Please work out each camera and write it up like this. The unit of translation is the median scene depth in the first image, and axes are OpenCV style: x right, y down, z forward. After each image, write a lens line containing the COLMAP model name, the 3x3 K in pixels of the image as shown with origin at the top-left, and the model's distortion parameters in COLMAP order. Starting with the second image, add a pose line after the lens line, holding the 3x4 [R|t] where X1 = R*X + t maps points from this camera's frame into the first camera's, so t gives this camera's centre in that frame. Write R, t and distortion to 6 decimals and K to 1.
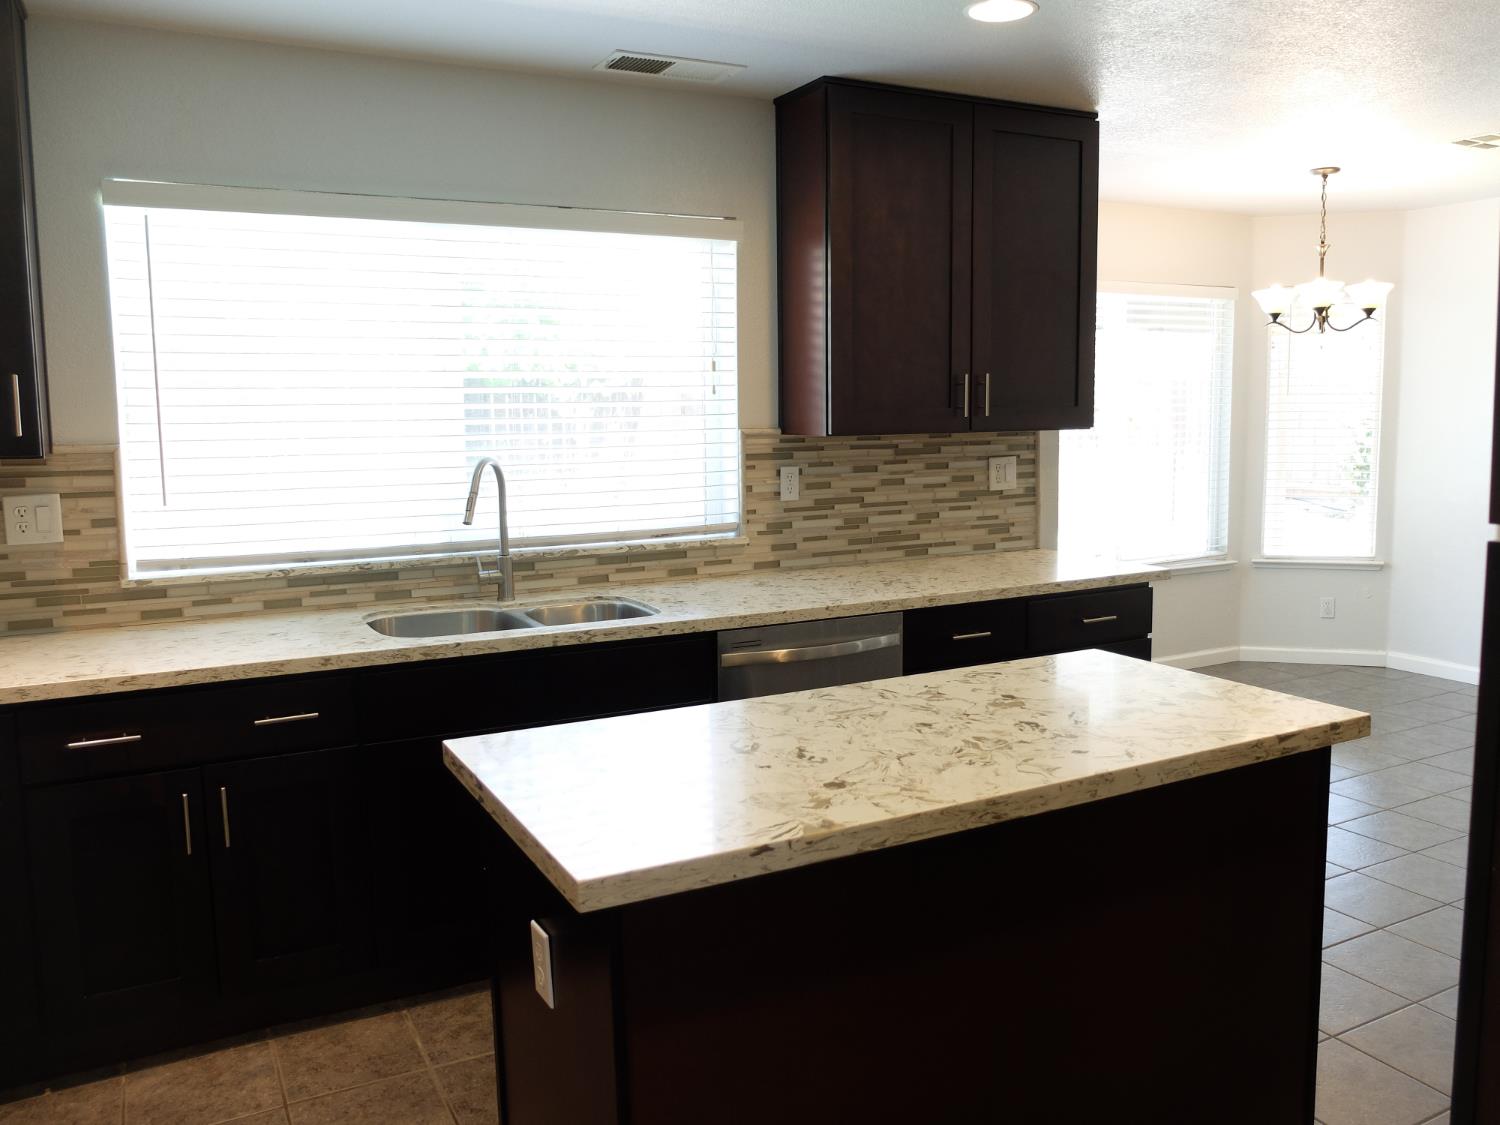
lens RADIAL K [[1177.0, 0, 746.5], [0, 1177.0, 529.0], [0, 0, 1]] dist [-0.030266, -0.000753]
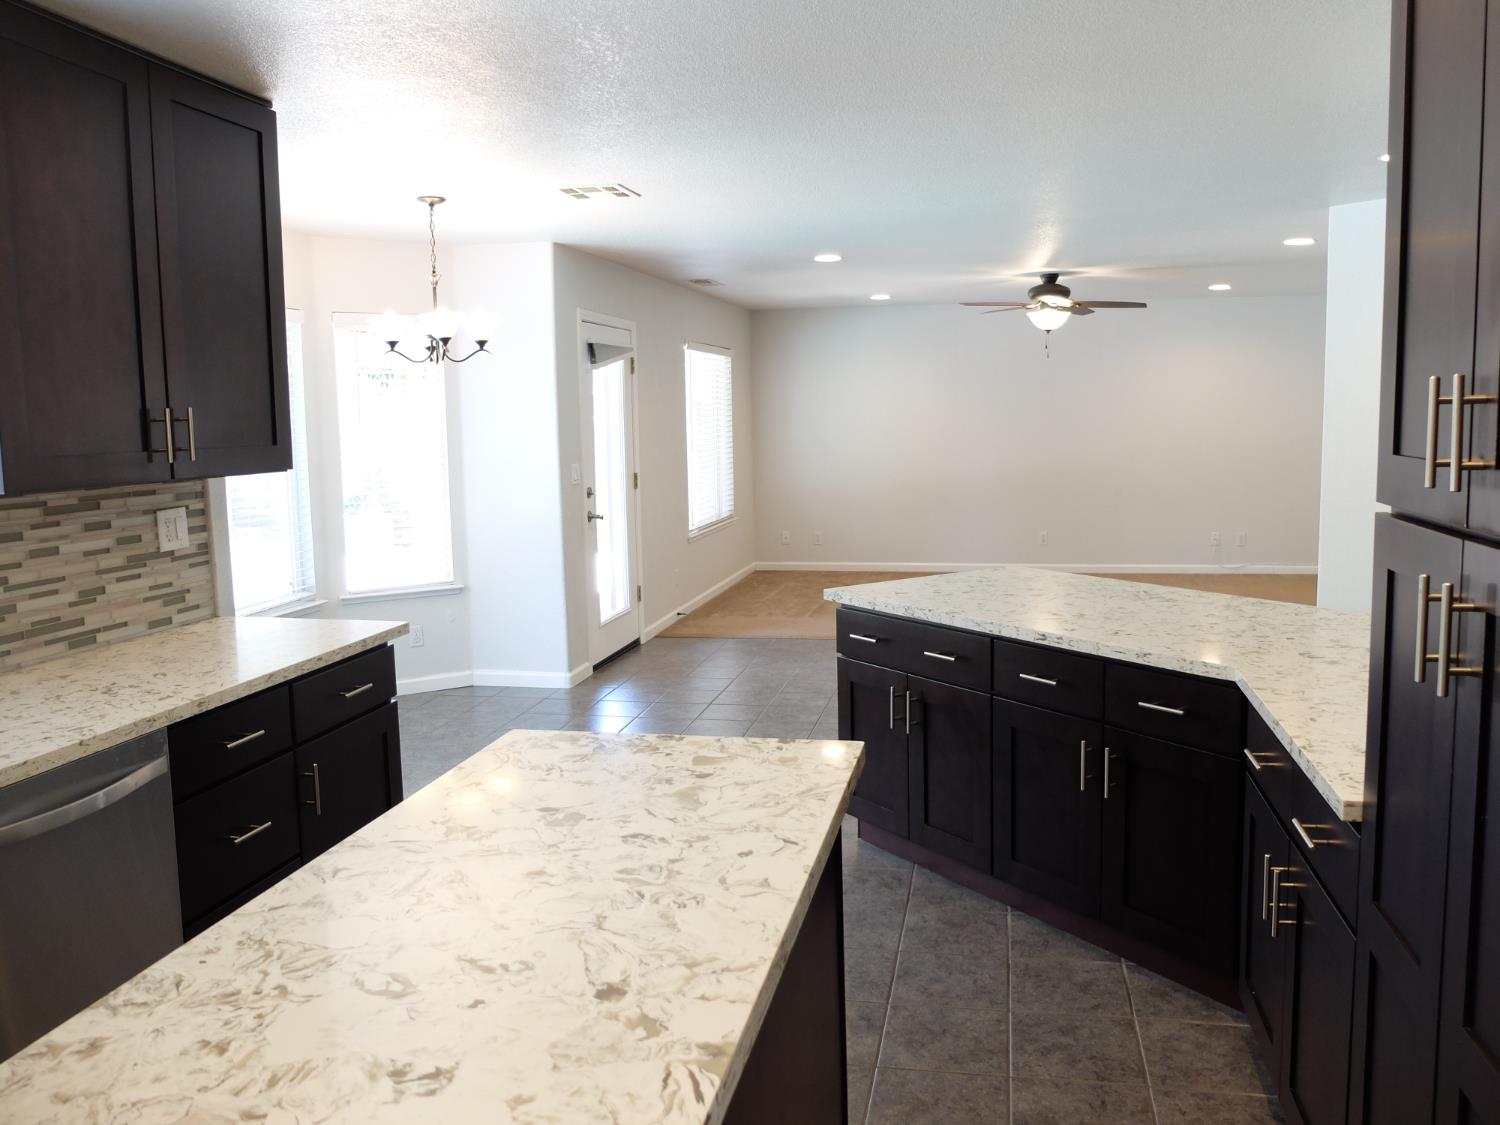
lens RADIAL K [[1208.1, 0, 769.5], [0, 1208.1, 548.6], [0, 0, 1]] dist [-0.055087, 0.012694]
pose [[0.624833, -0.084210, 0.776204, -0.166013], [0.088203, 0.995415, 0.036990, -0.029498], [-0.775760, 0.045351, 0.629396, 0.179439]]
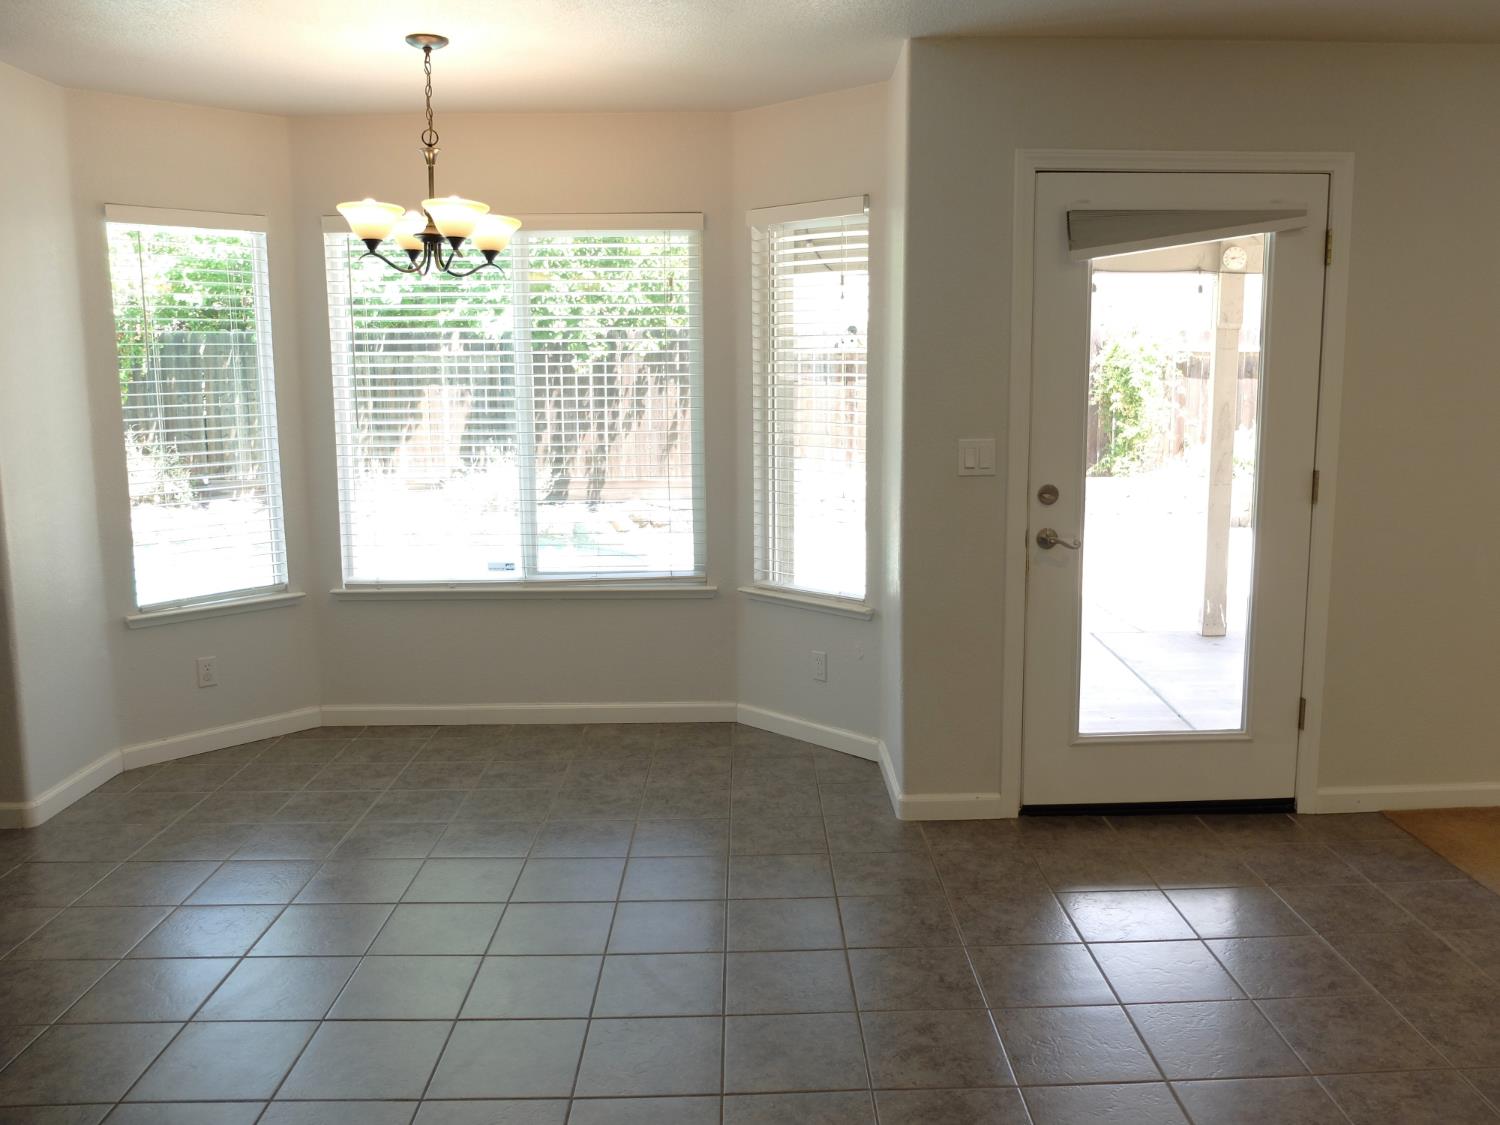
lens RADIAL K [[1208.1, 0, 769.5], [0, 1208.1, 548.6], [0, 0, 1]] dist [-0.055087, 0.012694]
pose [[0.897368, 0.074668, -0.434919, 1.205794], [-0.050988, 0.996524, 0.065884, -0.075715], [0.438326, -0.036946, 0.898056, 0.525441]]
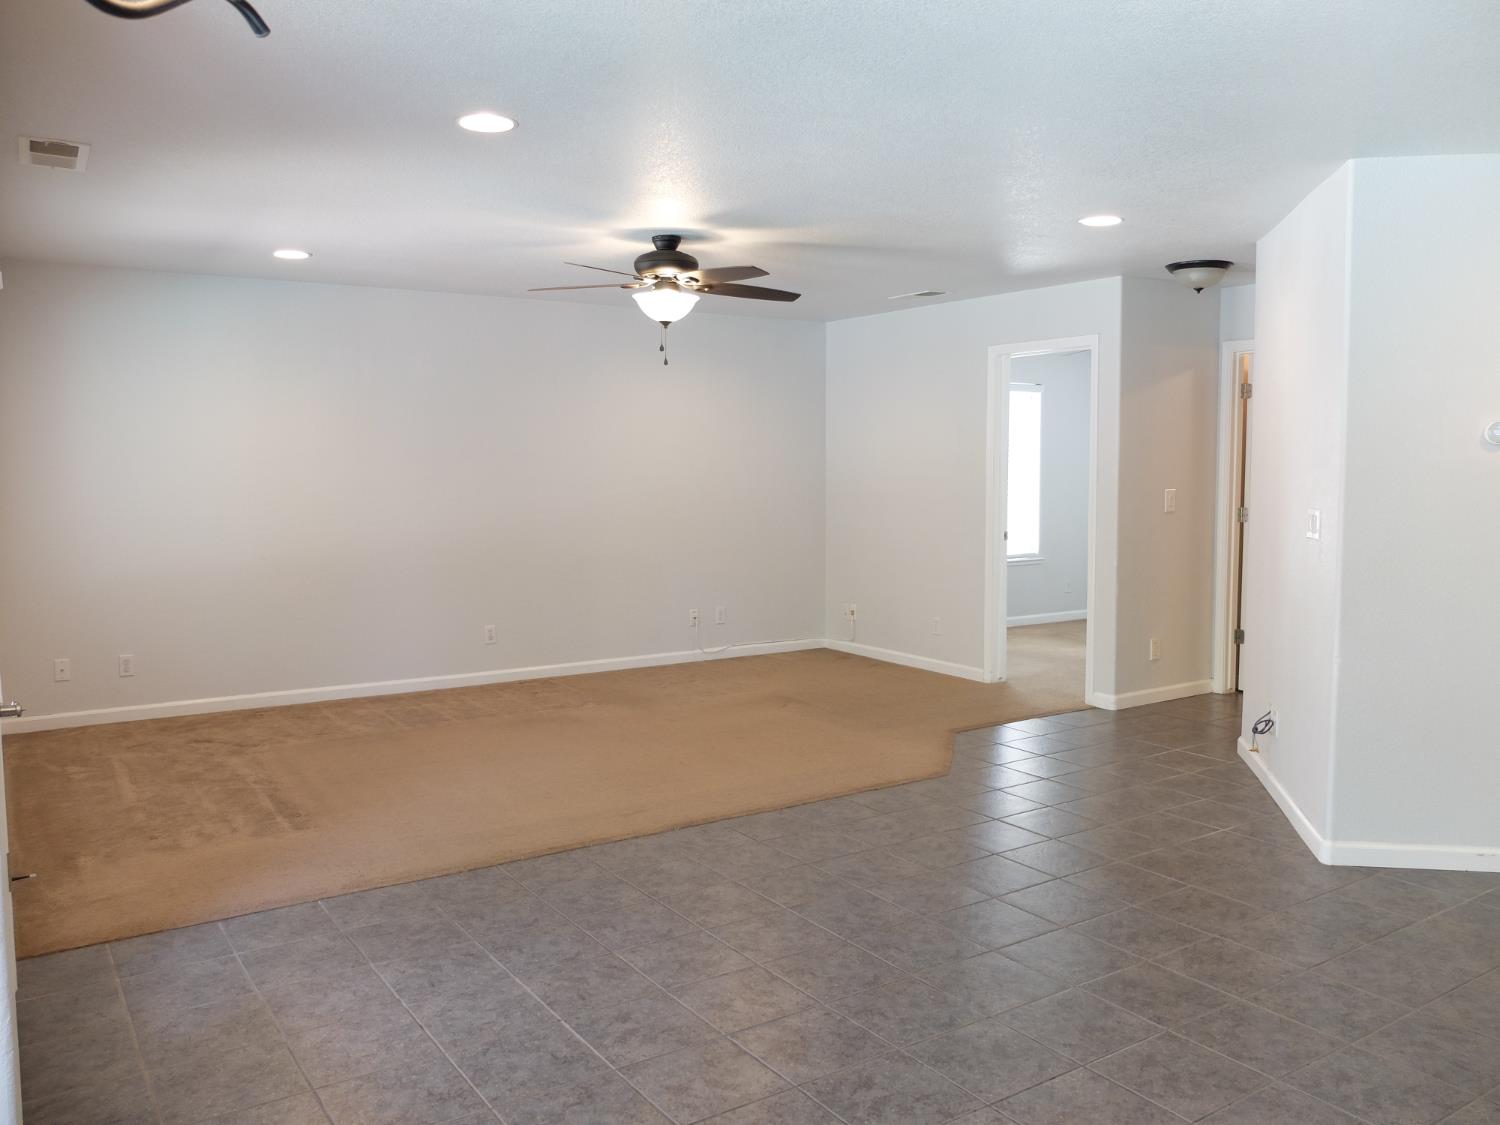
lens RADIAL K [[1208.3, 0, 757.5], [0, 1208.3, 565.5], [0, 0, 1]] dist [-0.007897, -0.001302]
pose [[-0.099042, -0.071025, 0.992545, 0.385176], [0.108445, 0.990738, 0.081717, -0.112217], [-0.989156, 0.115730, -0.090422, 1.115603]]
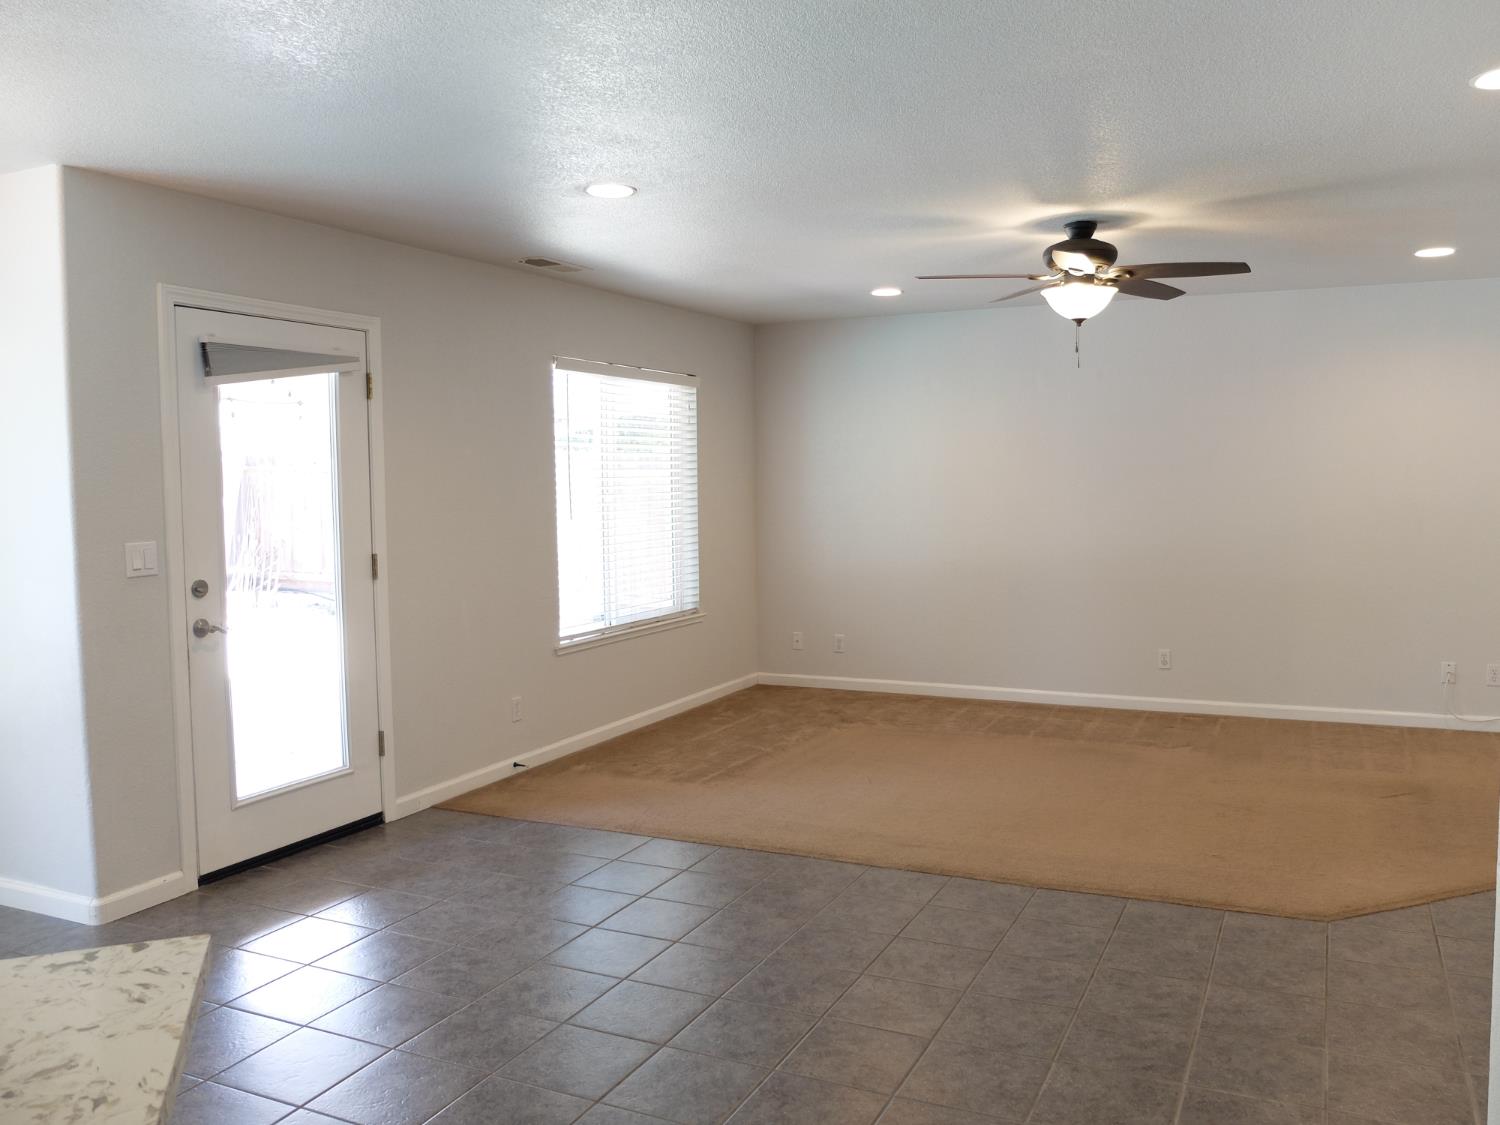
lens RADIAL K [[1208.1, 0, 769.5], [0, 1208.1, 548.6], [0, 0, 1]] dist [-0.055087, 0.012694]
pose [[0.796606, -0.030558, 0.603726, 0.771465], [0.061877, 0.997597, -0.031152, -0.039803], [-0.601324, 0.062173, 0.796583, 0.336800]]
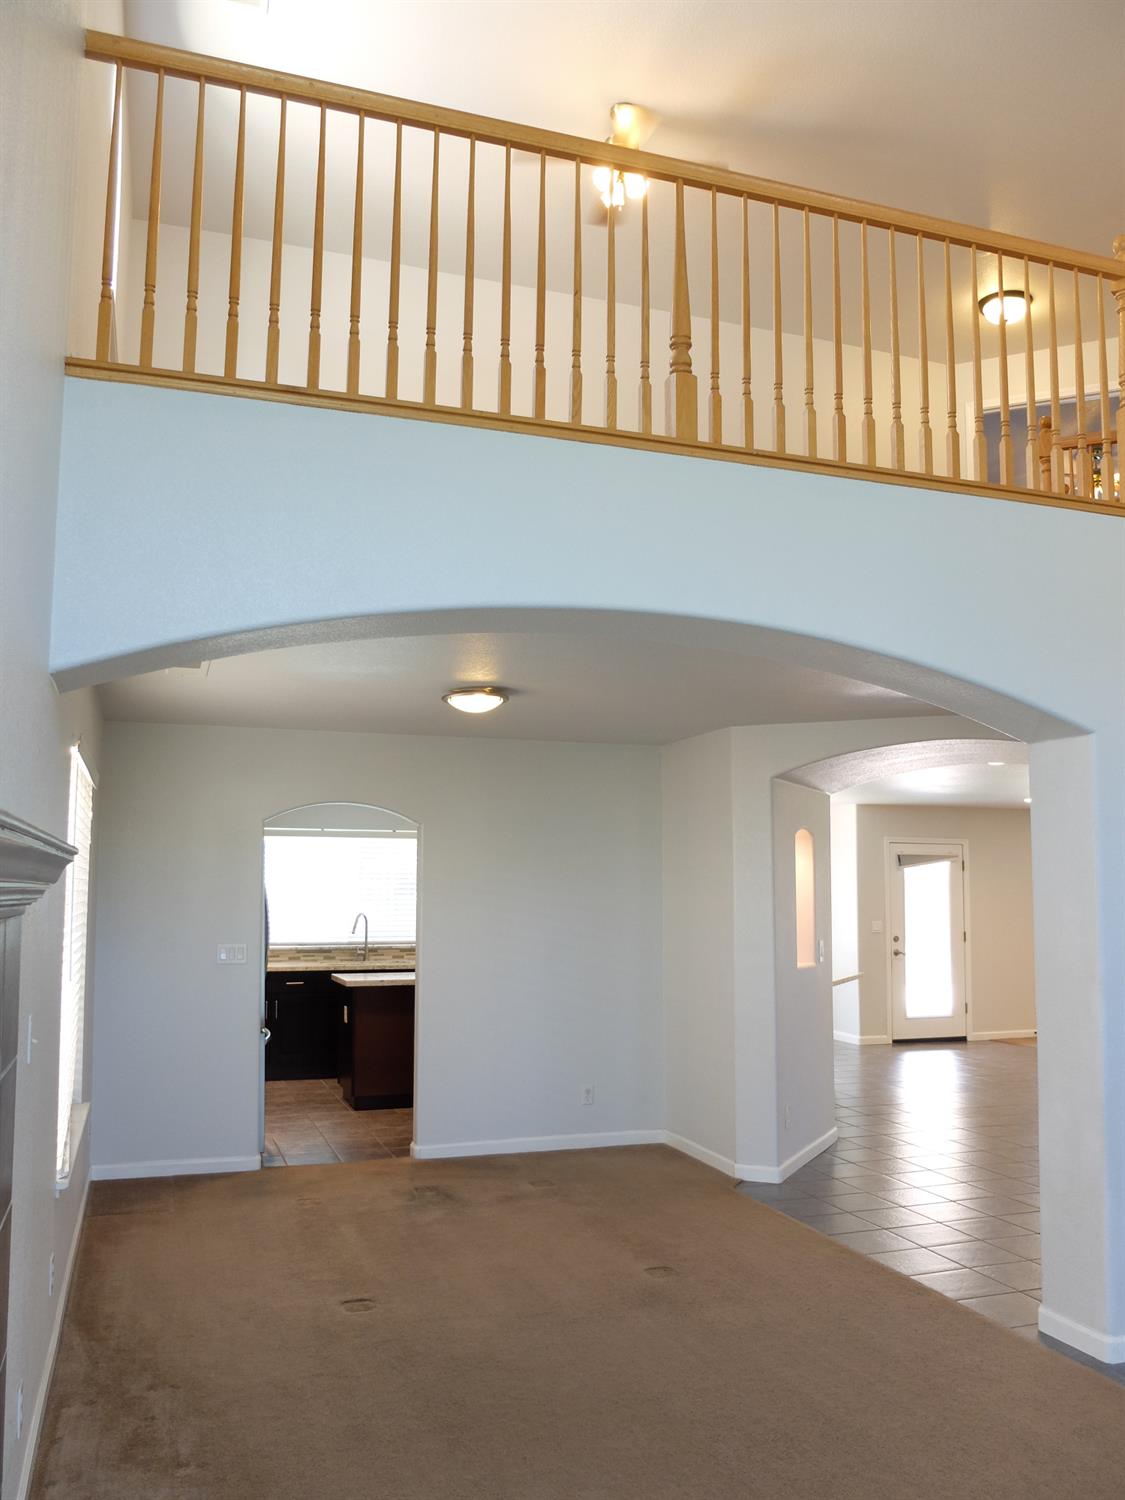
lens RADIAL K [[1208.1, 0, 562.5], [0, 1208.1, 750.0], [0, 0, 1]] dist [-0.055087, 0.012694]
pose [[0.989074, 0.008320, -0.147183, 0.611912], [-0.039033, 0.977552, -0.207048, 0.124318], [0.142156, 0.210531, 0.967196, -1.664960]]
